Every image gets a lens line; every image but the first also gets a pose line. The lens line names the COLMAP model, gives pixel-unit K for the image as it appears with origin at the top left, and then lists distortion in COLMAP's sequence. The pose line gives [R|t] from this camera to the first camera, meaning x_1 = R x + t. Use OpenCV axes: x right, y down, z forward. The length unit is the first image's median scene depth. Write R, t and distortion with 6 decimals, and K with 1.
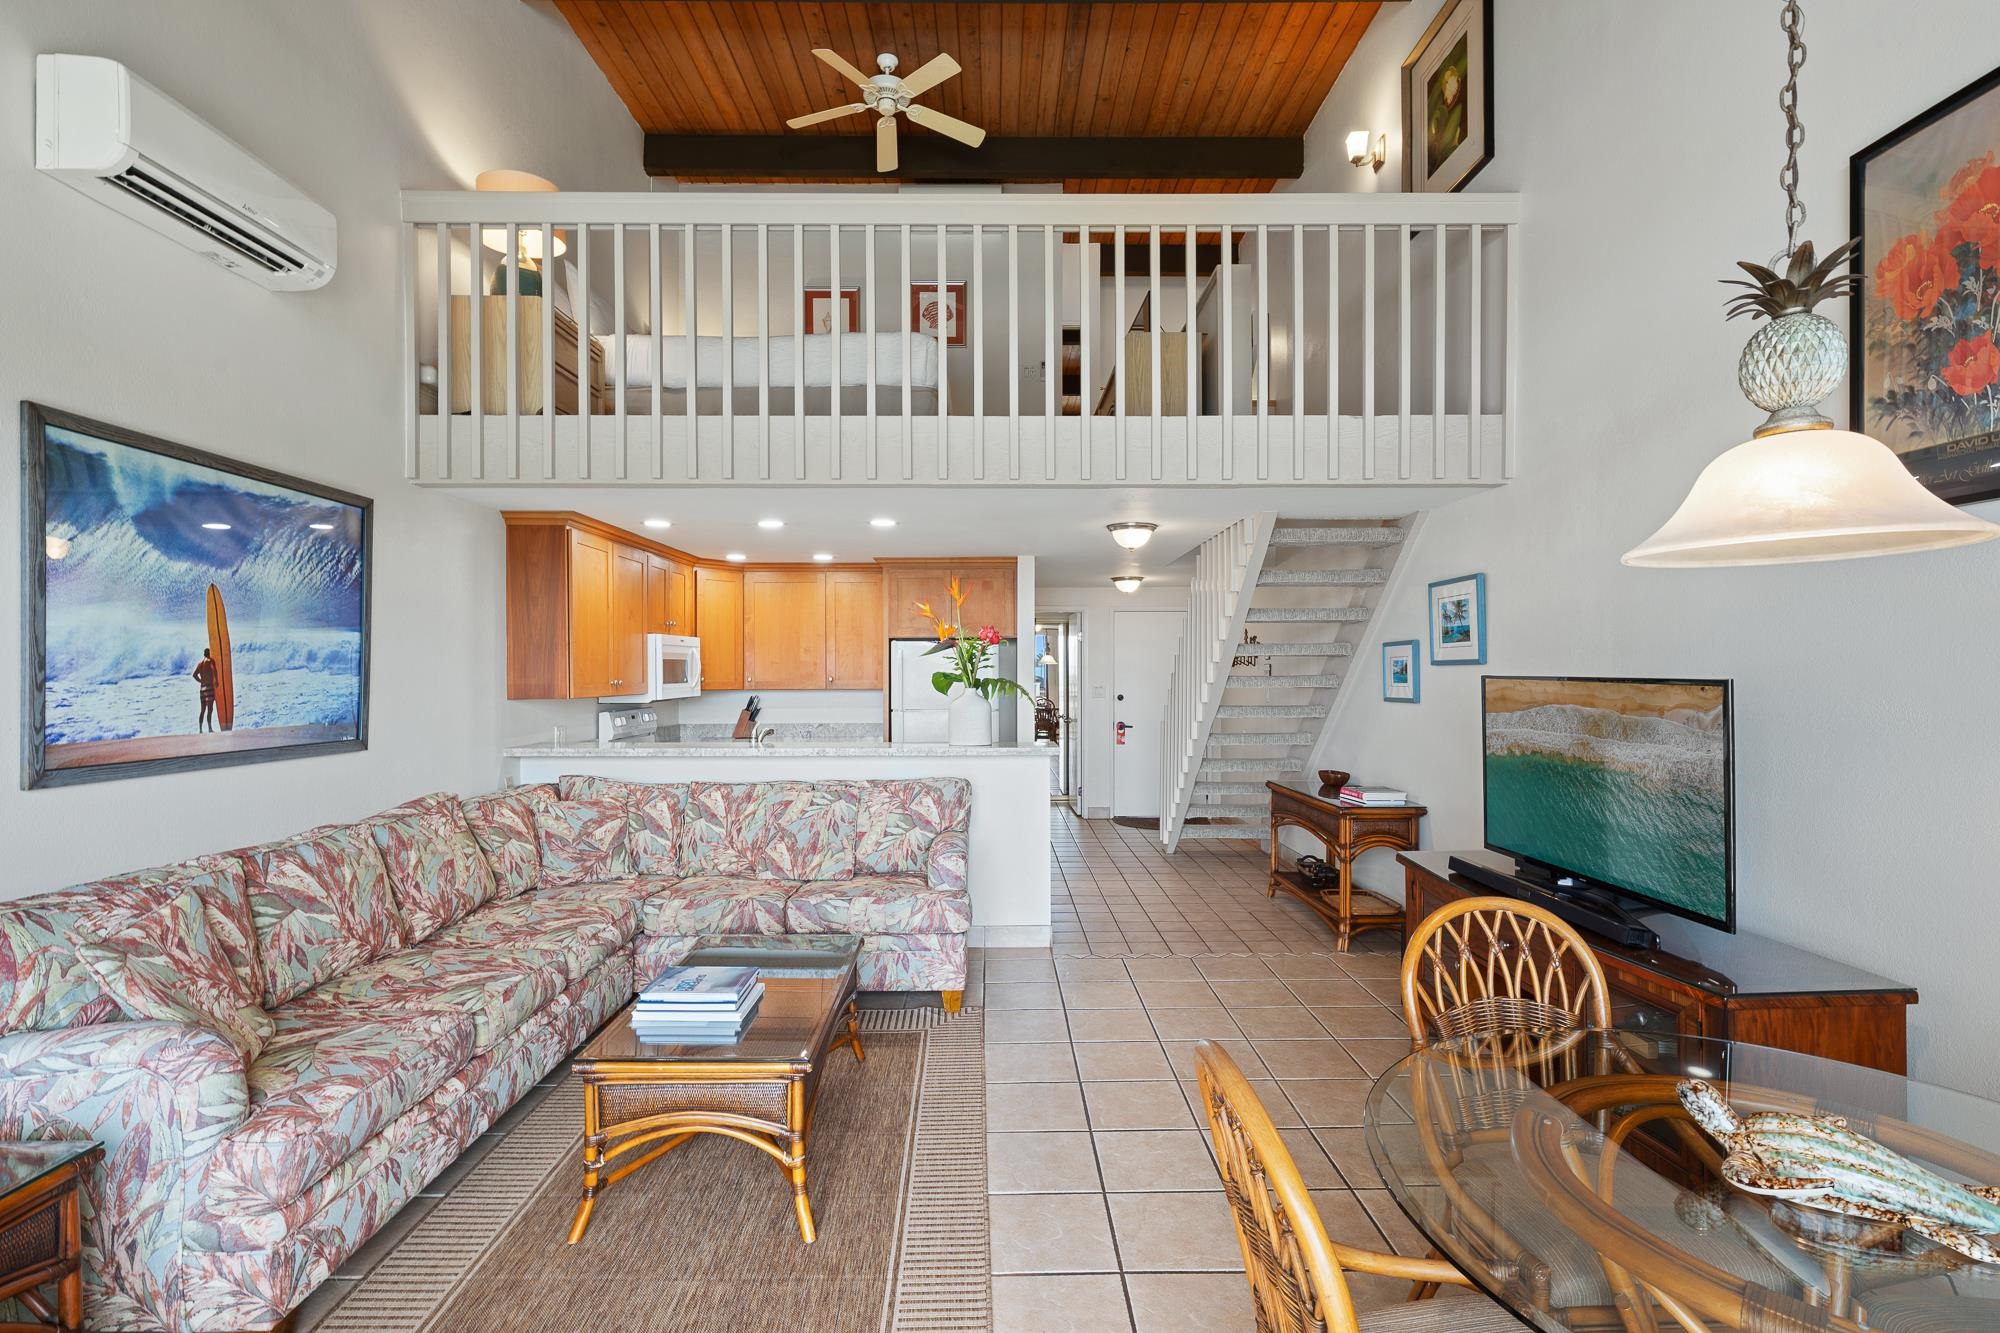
lens RADIAL K [[931.1, 0, 1003.9], [0, 931.1, 675.1], [0, 0, 1]] dist [-0.002436, 0.000678]
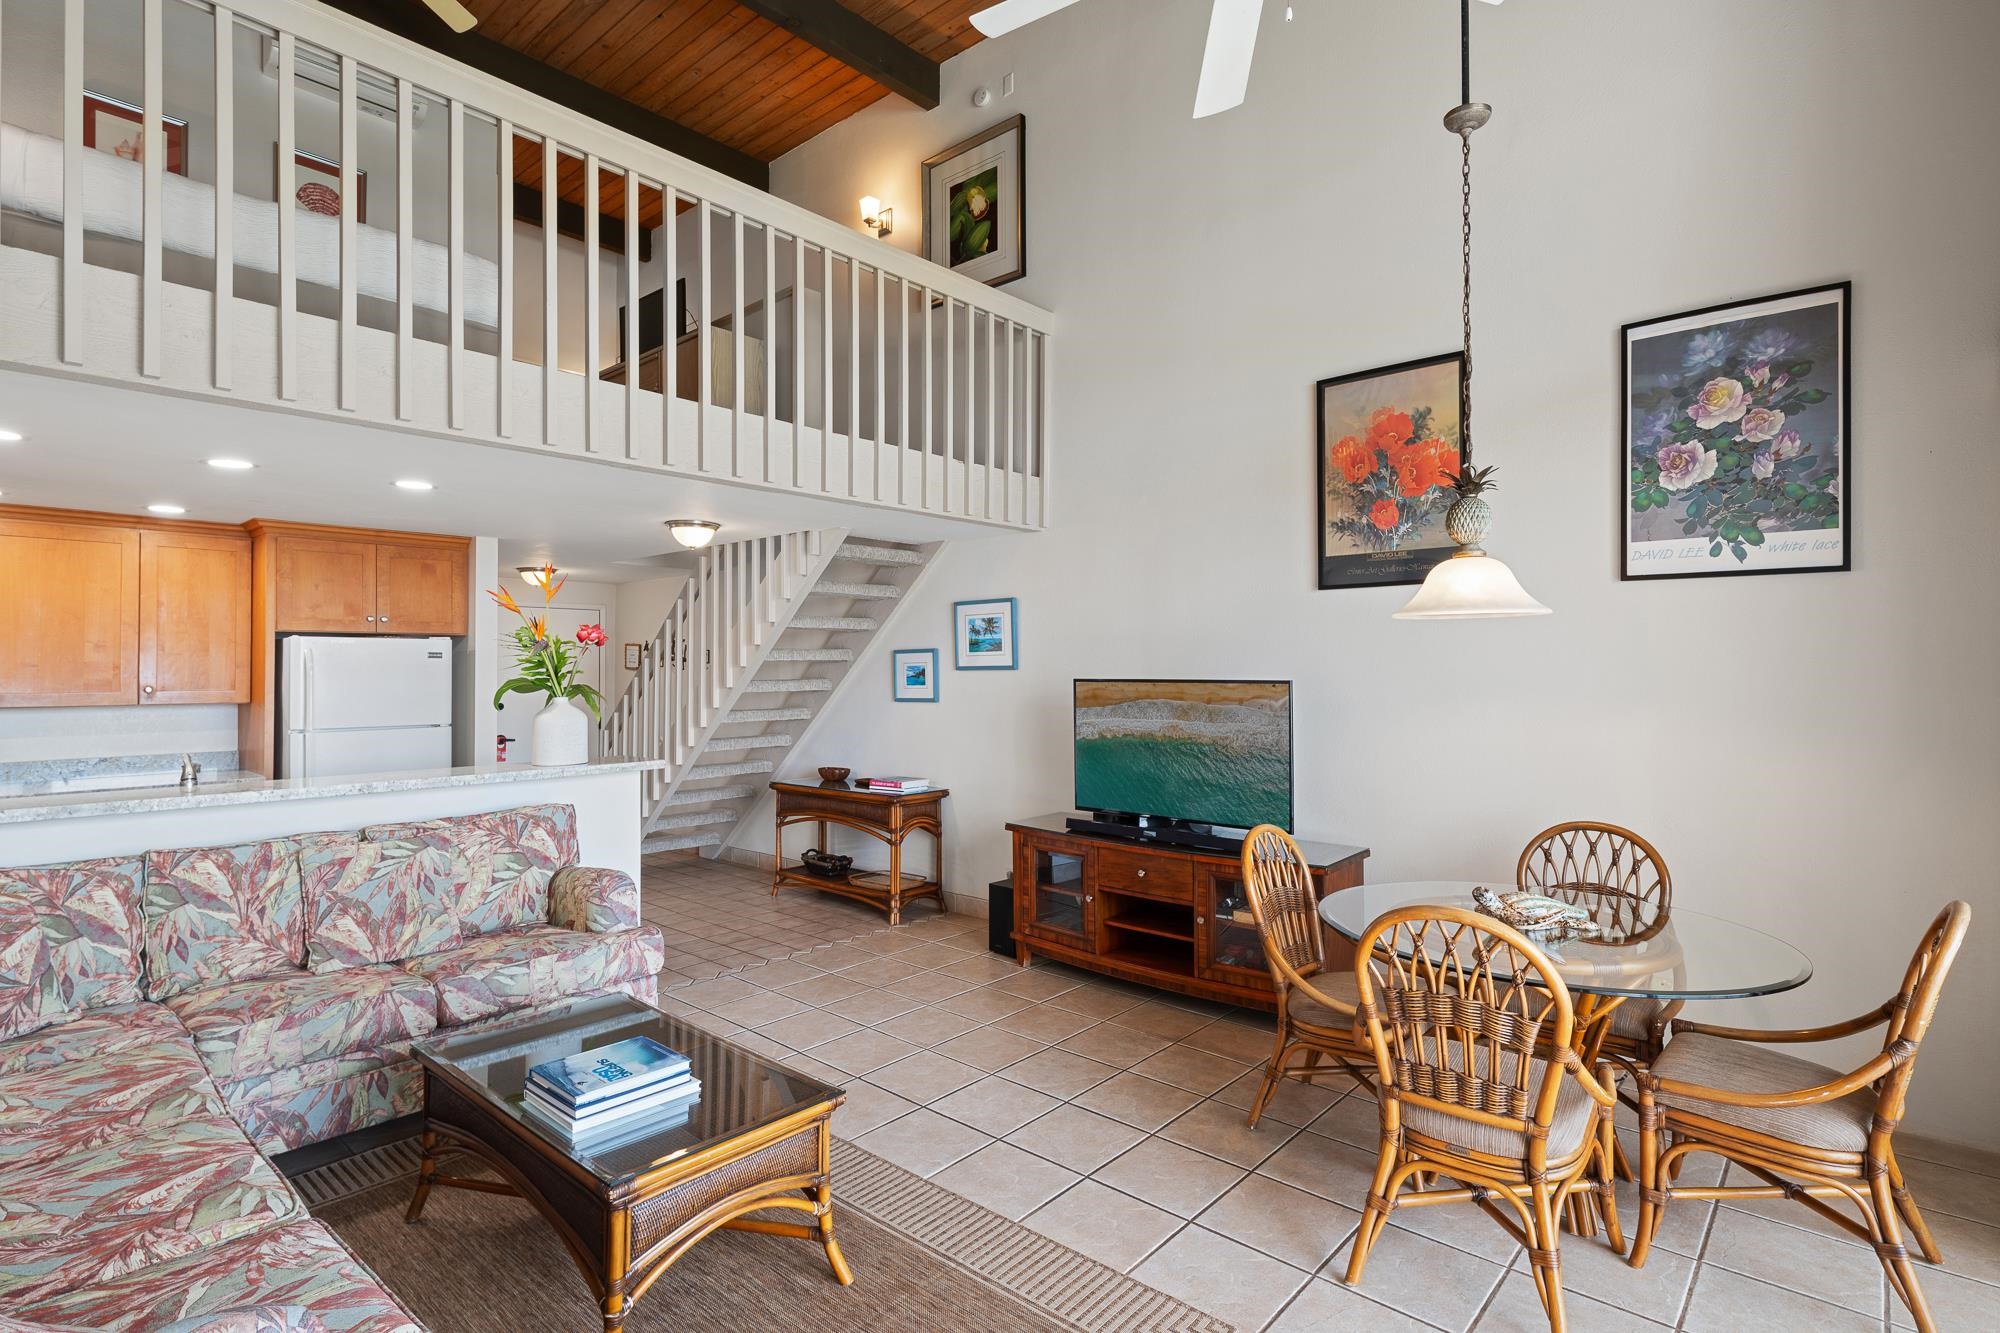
lens RADIAL K [[975.9, 0, 1008.1], [0, 975.9, 655.0], [0, 0, 1]] dist [0.002684, -0.000562]
pose [[0.673847, 0.011278, 0.738785, -0.645254], [0.005812, 0.999772, -0.020563, -0.005742], [-0.738848, 0.018150, 0.673627, 0.153849]]
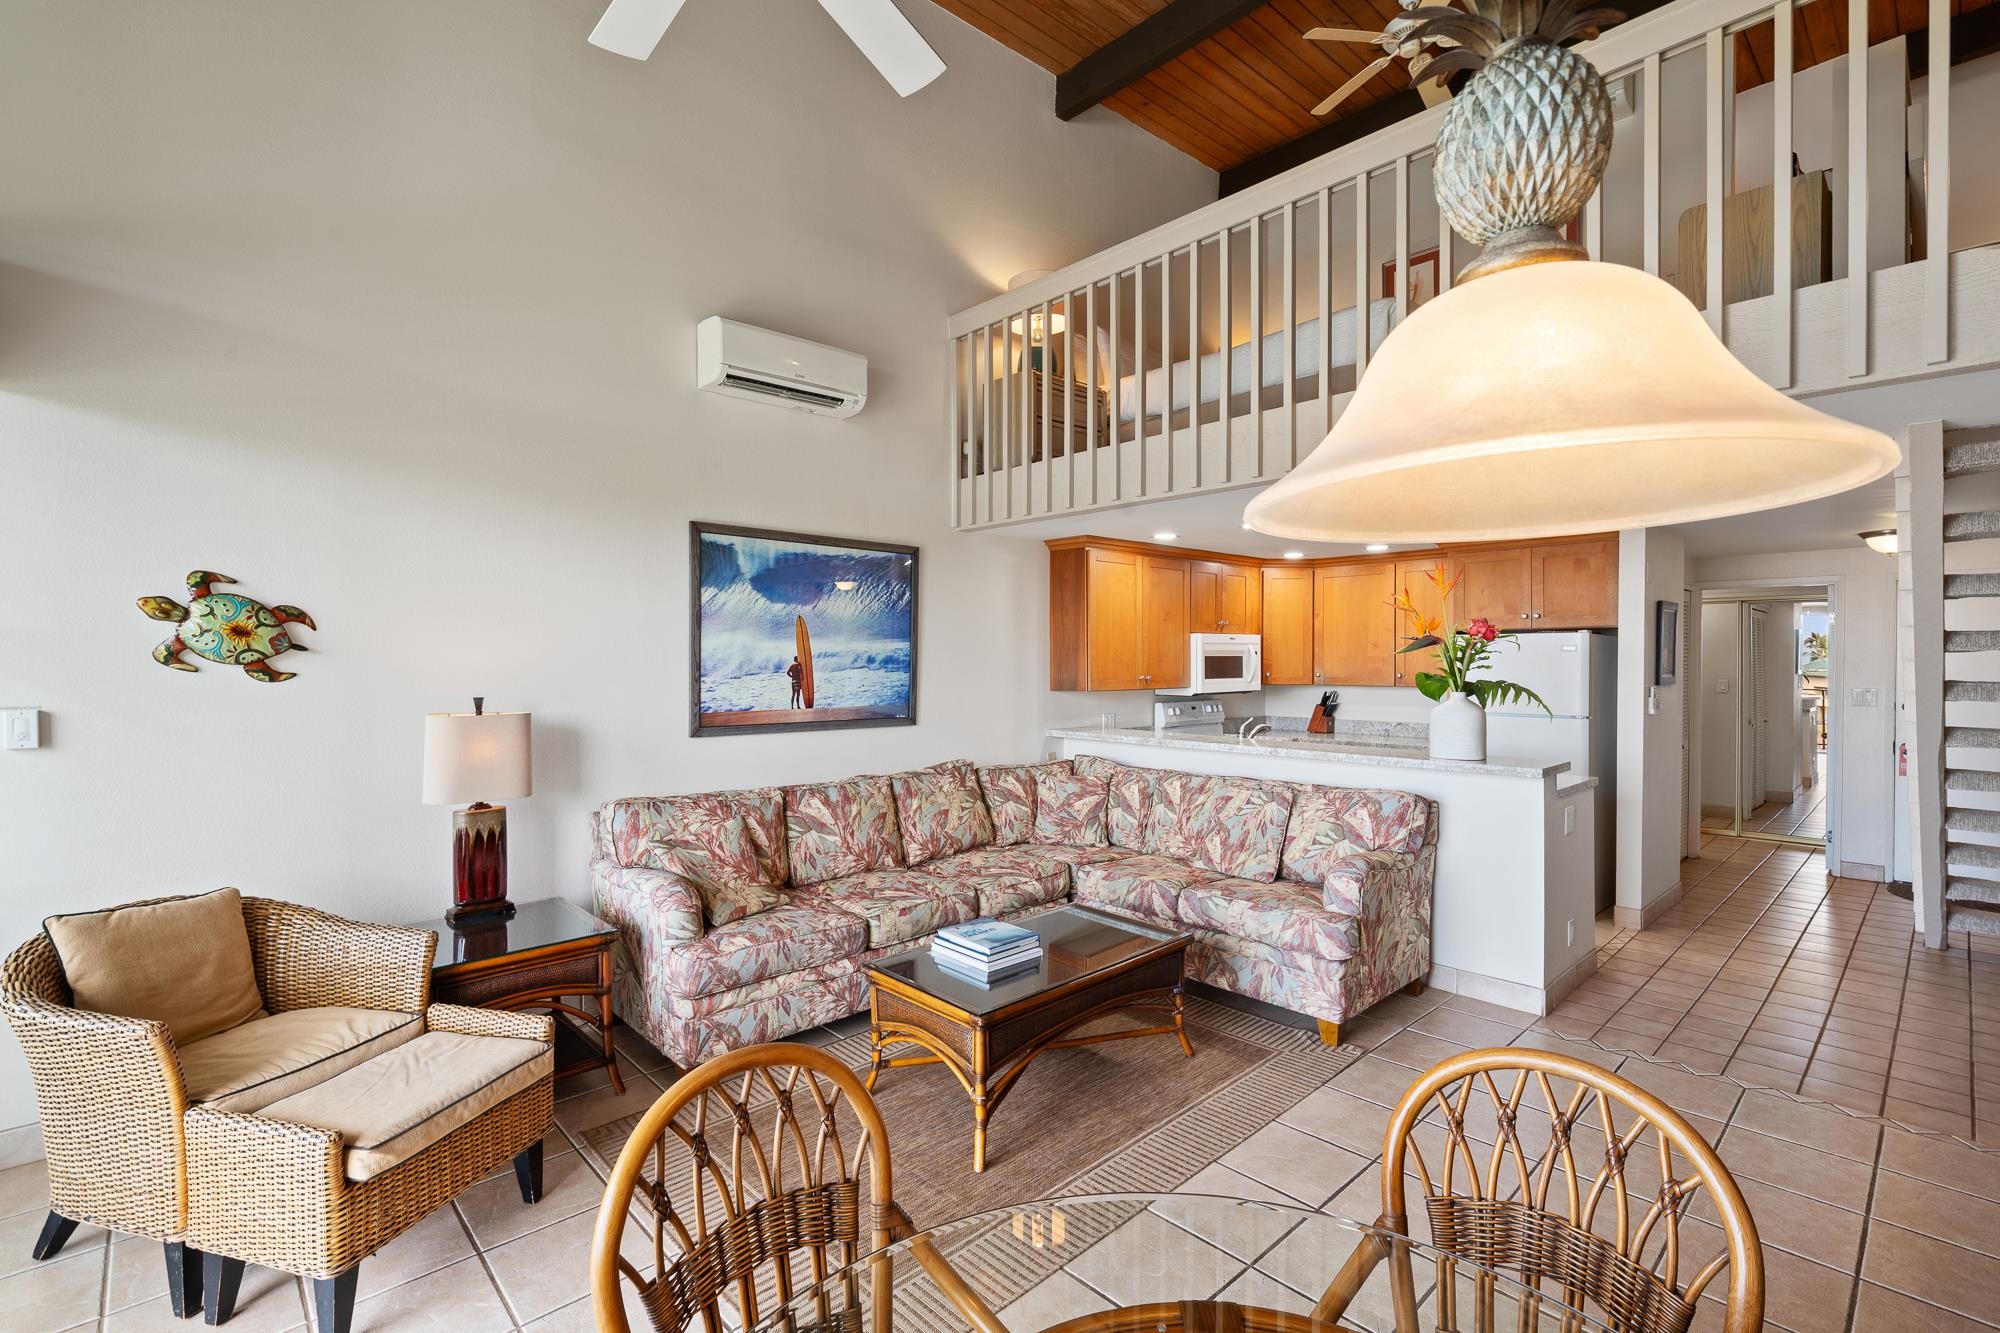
lens RADIAL K [[904.2, 0, 1001.2], [0, 904.2, 667.2], [0, 0, 1]] dist [-0.000308, -0.000213]
pose [[0.670577, 0.007540, -0.741802, 0.492365], [-0.003458, 0.999969, 0.007037, -0.020380], [0.741832, -0.002154, 0.670583, 0.205779]]
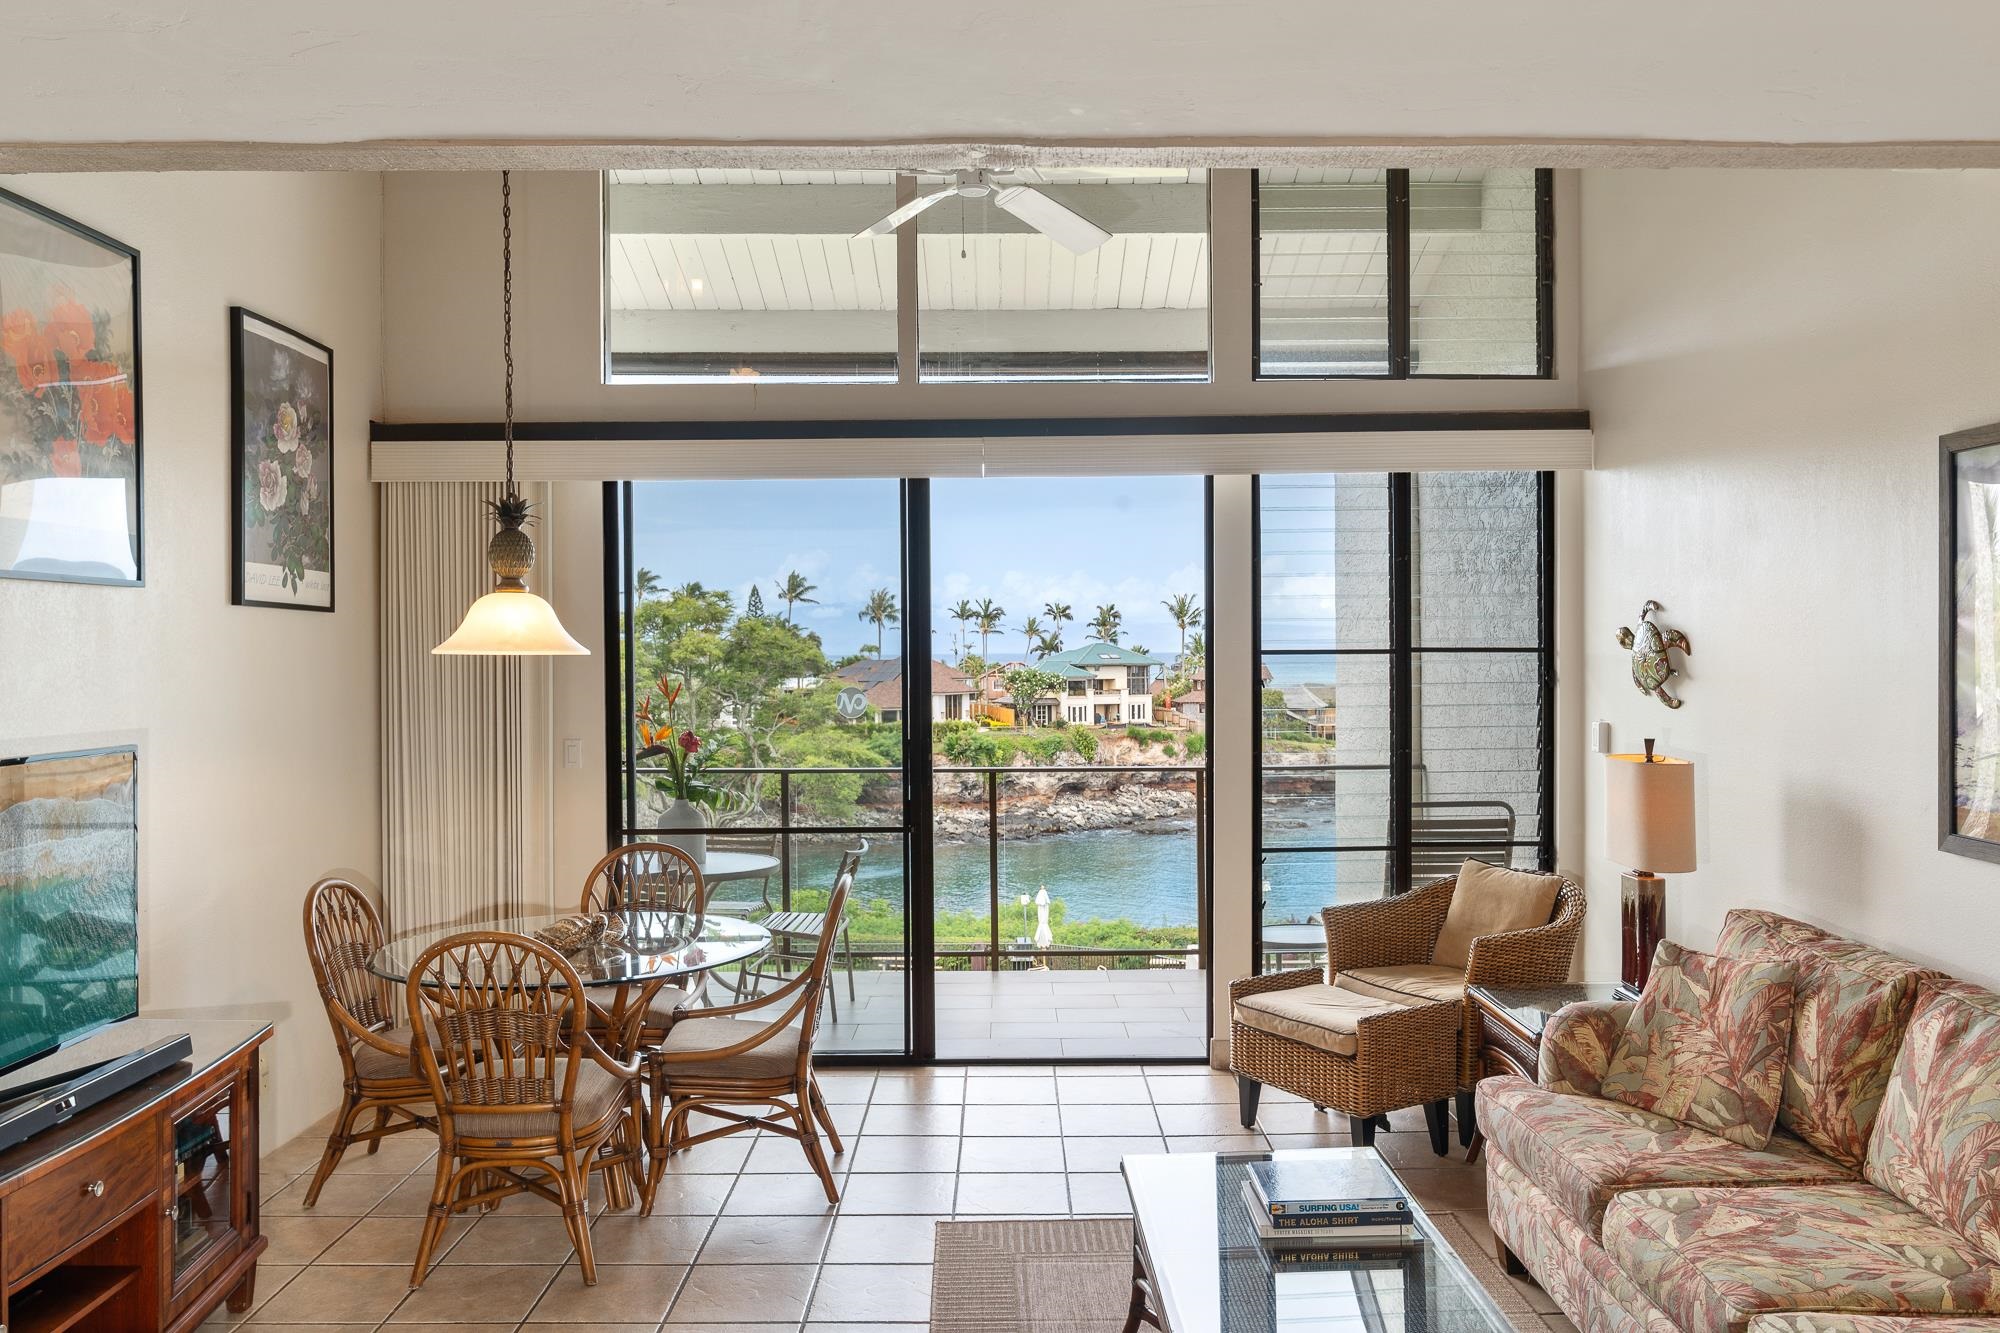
lens RADIAL K [[1473.6, 0, 1012.8], [0, 1473.6, 663.8], [0, 0, 1]] dist [-0.006080, 0.000953]
pose [[-0.999952, 0.006087, 0.007695, -0.087990], [0.006198, 0.999876, 0.014507, -0.071762], [-0.007605, 0.014554, -0.999865, 1.891266]]
